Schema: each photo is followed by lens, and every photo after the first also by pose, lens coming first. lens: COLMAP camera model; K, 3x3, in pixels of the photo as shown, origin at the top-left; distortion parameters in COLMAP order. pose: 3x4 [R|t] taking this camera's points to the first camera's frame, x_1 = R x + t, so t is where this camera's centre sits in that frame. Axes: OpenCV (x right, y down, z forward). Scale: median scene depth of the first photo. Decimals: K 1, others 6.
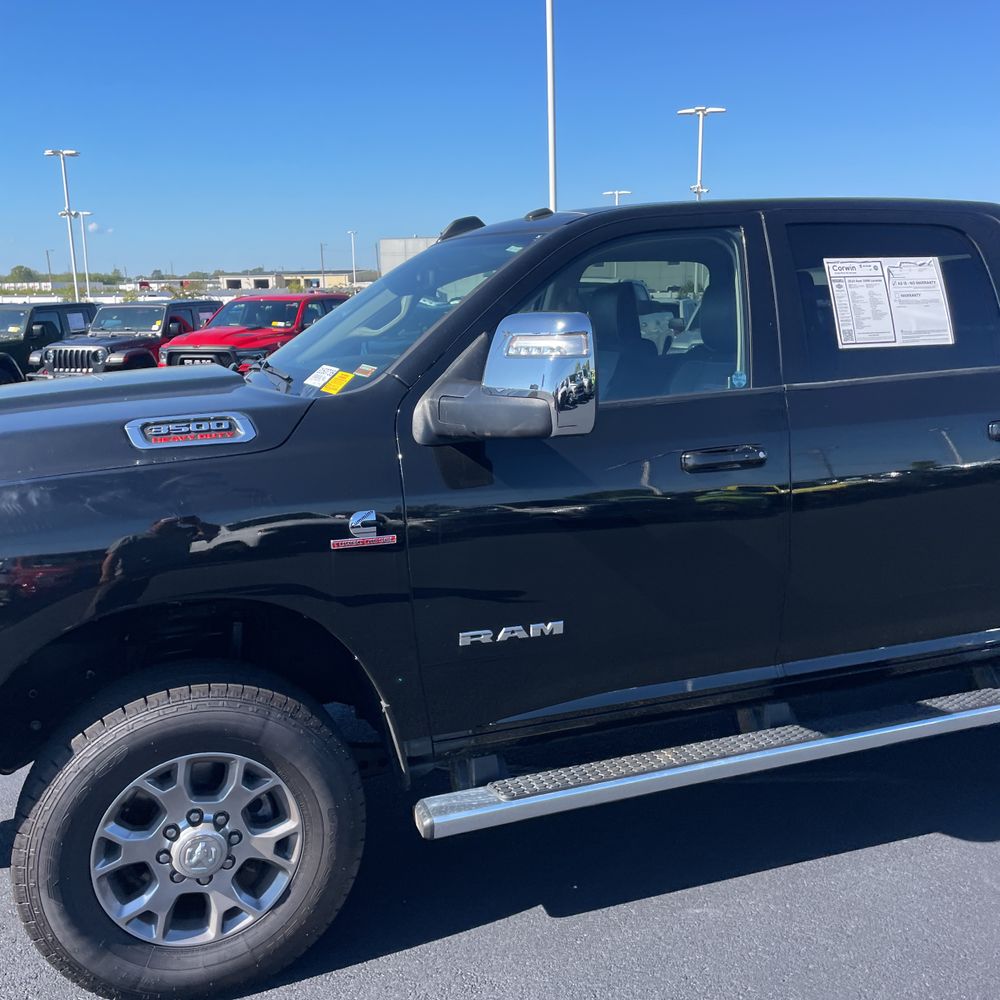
lens RADIAL K [[1004.4, 0, 500.0], [0, 1004.4, 500.0], [0, 0, 1]] dist [0.085622, -0.113379]
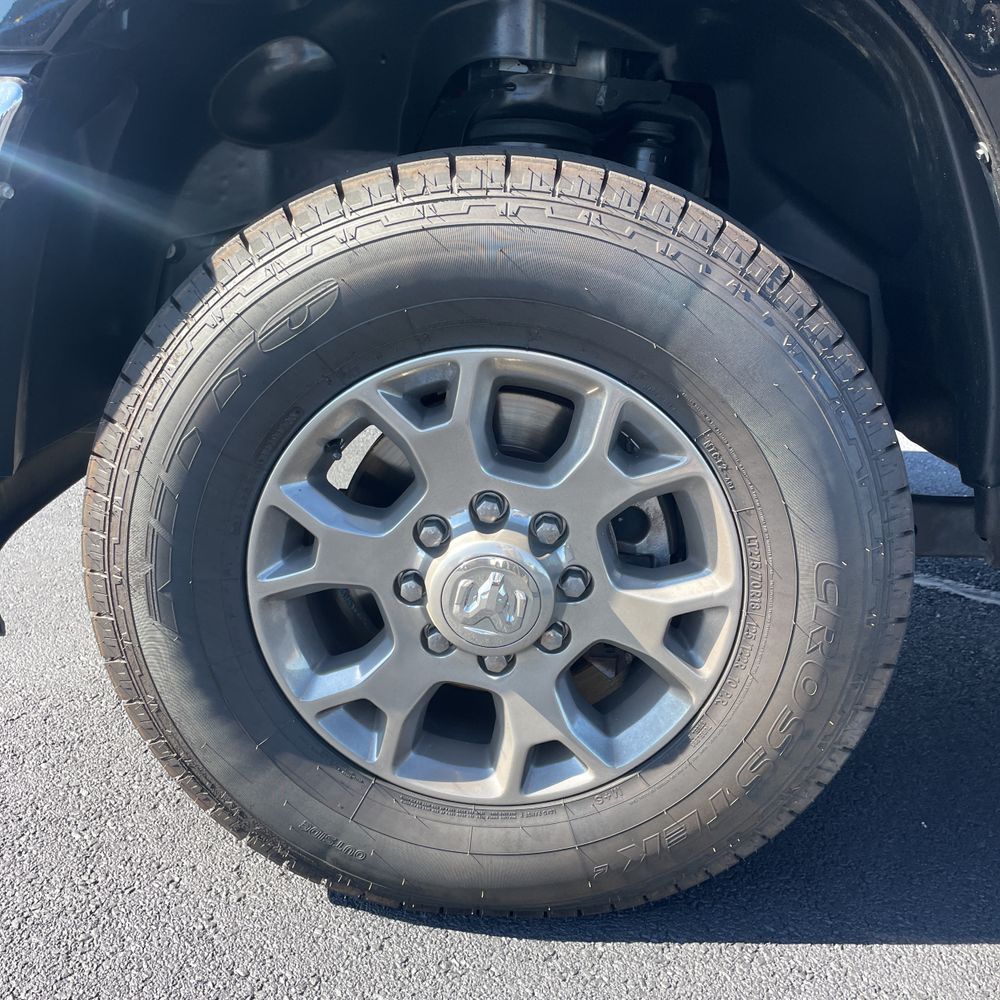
lens RADIAL K [[1004.4, 0, 500.0], [0, 1004.4, 500.0], [0, 0, 1]] dist [0.085622, -0.113379]
pose [[0.919342, 0.170472, -0.354611, -0.147559], [-0.115559, 0.978505, 0.170804, 0.228553], [0.376106, -0.116049, 0.919281, 0.606518]]
